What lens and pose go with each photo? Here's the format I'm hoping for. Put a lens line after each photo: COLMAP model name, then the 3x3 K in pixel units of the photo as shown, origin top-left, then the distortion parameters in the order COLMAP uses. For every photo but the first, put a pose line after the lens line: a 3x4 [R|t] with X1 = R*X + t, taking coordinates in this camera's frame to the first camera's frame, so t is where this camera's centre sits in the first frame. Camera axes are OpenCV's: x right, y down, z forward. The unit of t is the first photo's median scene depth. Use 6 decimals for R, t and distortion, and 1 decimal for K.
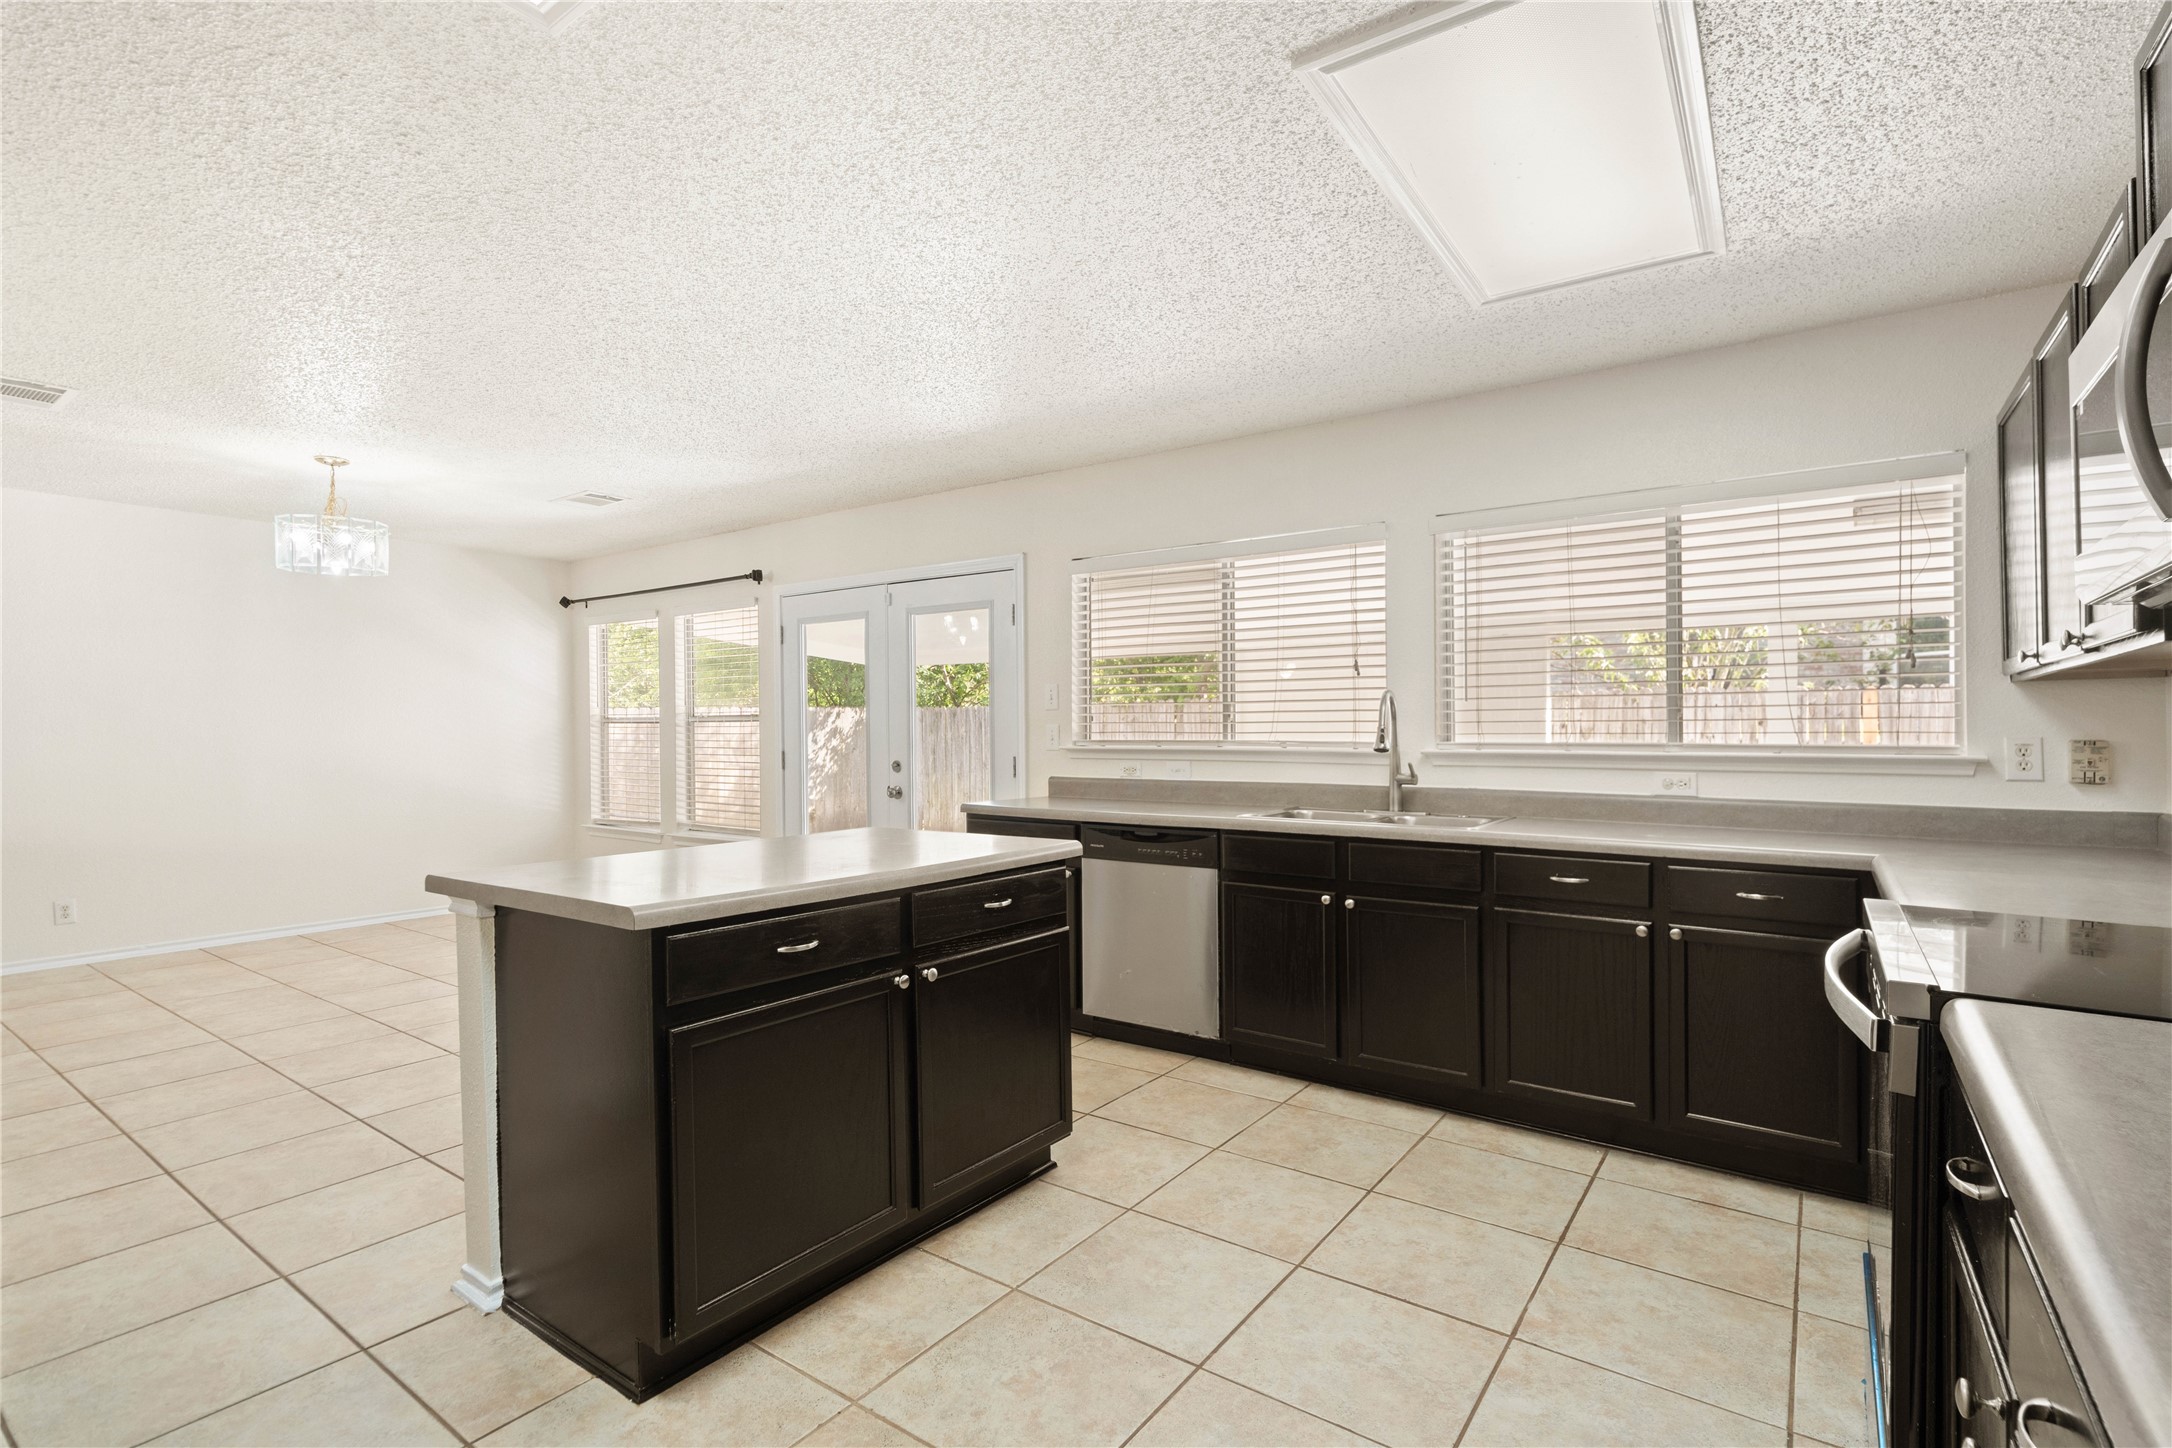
lens RADIAL K [[1013.7, 0, 1065.4], [0, 1013.7, 743.4], [0, 0, 1]] dist [-0.000172, 0.001915]
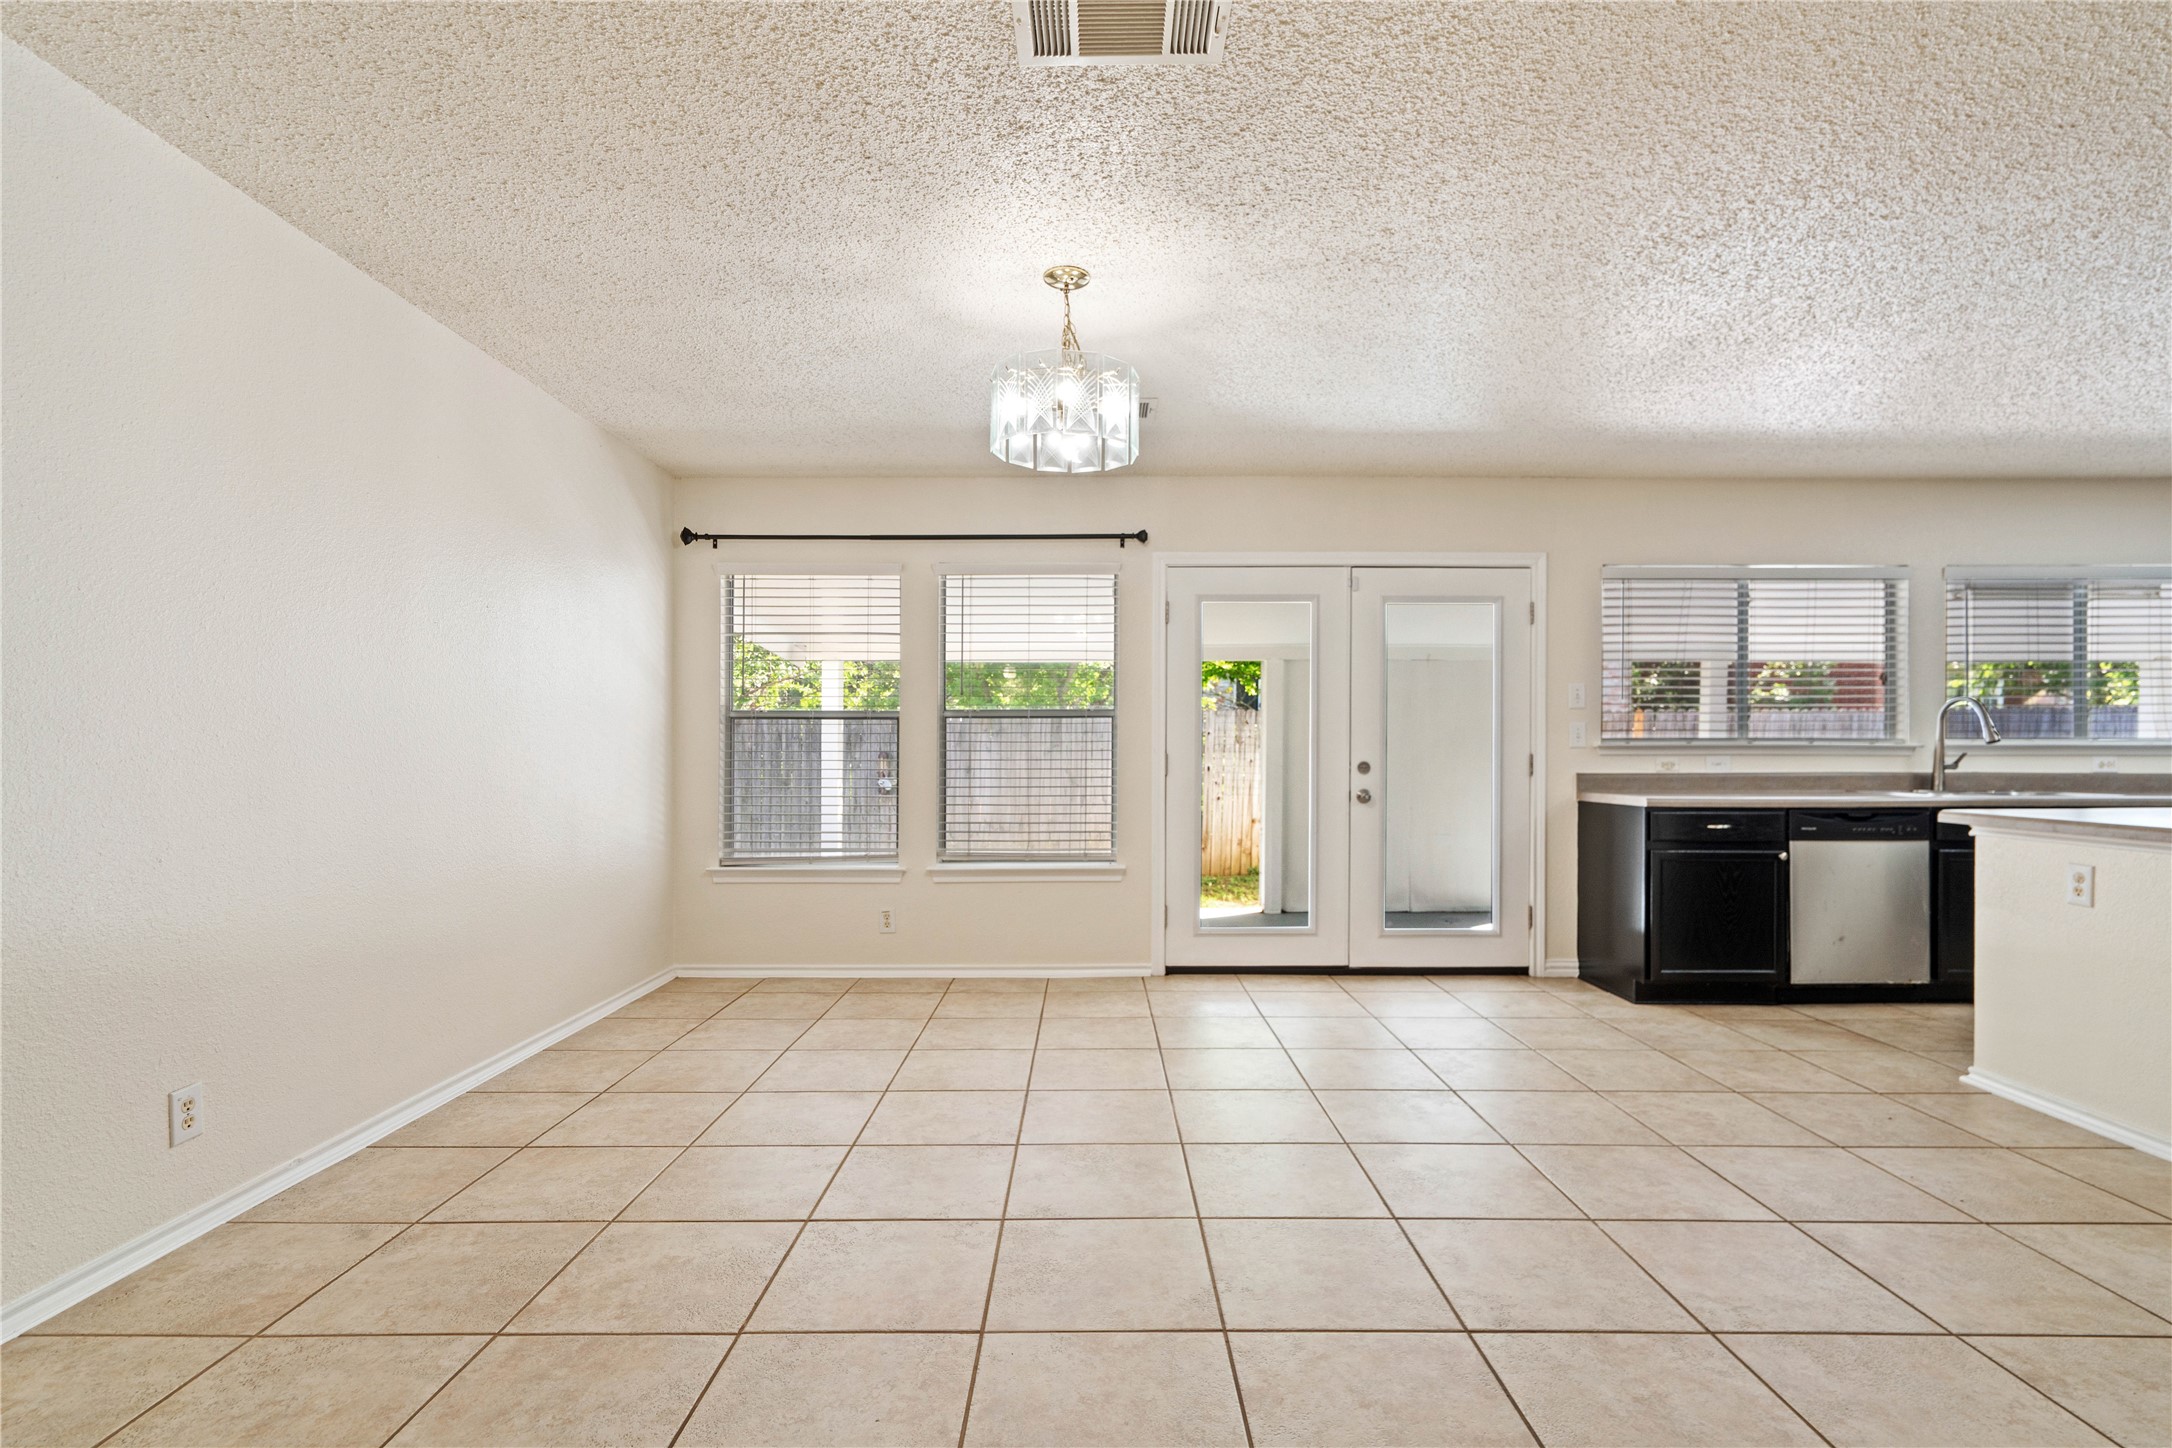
lens RADIAL K [[1013.7, 0, 1089.8], [0, 1013.7, 764.7], [0, 0, 1]] dist [-0.000172, 0.001915]
pose [[0.808099, -0.004525, 0.589030, -1.109749], [0.006874, 0.999975, -0.001750, 0.023733], [-0.589007, 0.005463, 0.808109, 0.500188]]
